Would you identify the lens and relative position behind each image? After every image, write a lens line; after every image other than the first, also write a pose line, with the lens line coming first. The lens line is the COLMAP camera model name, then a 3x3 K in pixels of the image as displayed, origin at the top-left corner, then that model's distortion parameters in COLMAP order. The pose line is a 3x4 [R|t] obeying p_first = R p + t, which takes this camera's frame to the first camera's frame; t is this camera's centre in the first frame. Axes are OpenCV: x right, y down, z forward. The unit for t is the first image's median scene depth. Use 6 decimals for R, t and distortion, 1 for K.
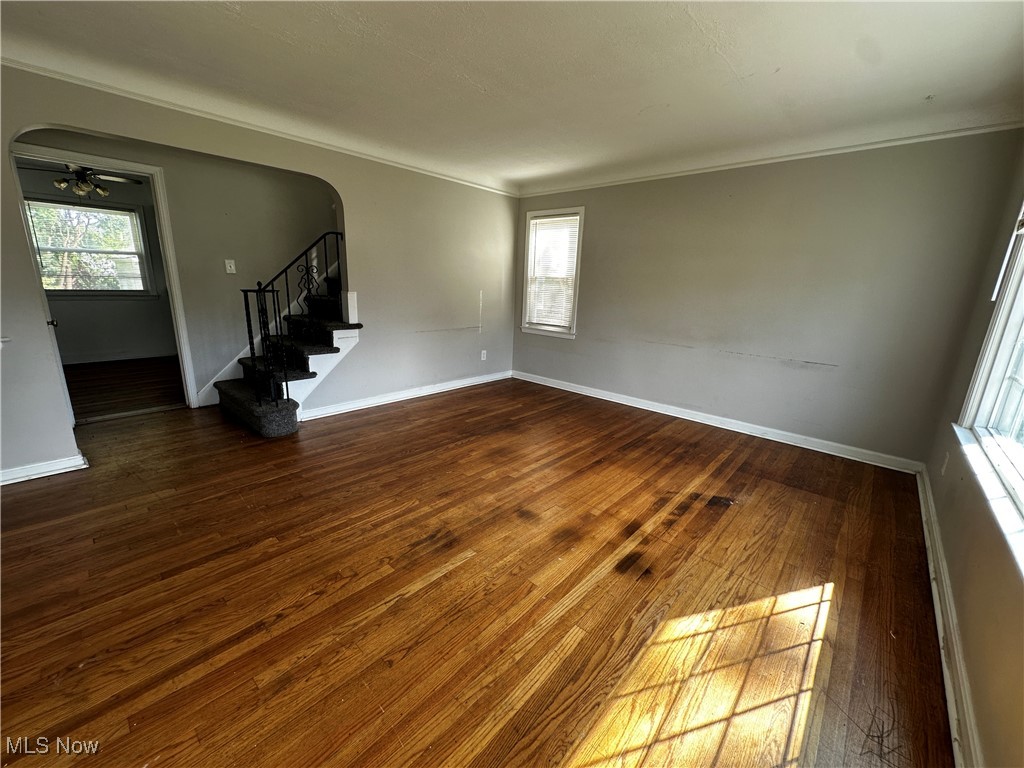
lens RADIAL K [[408.5, 0, 511.2], [0, 408.5, 386.0], [0, 0, 1]] dist [-0.002886, 0.000445]
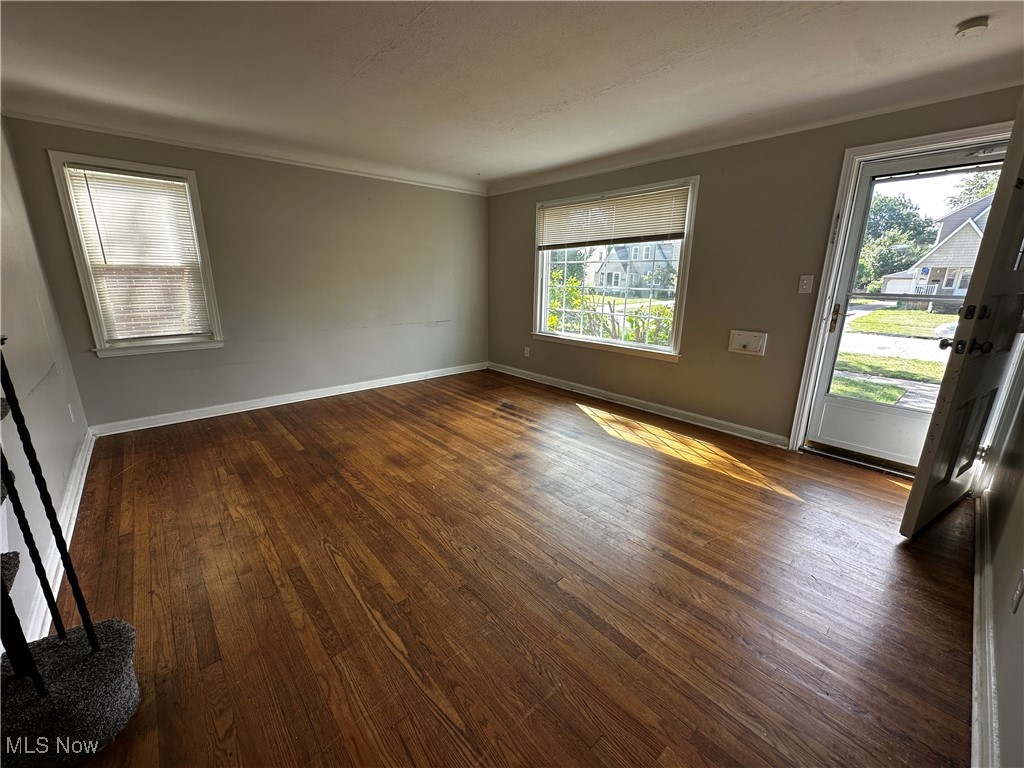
lens RADIAL K [[408.5, 0, 512.3], [0, 408.5, 384.2], [0, 0, 1]] dist [-0.002886, 0.000445]
pose [[0.100398, -0.289526, 0.951890, -0.819442], [0.238962, 0.935737, 0.259409, -0.177710], [-0.965825, 0.201421, 0.163132, 0.542609]]
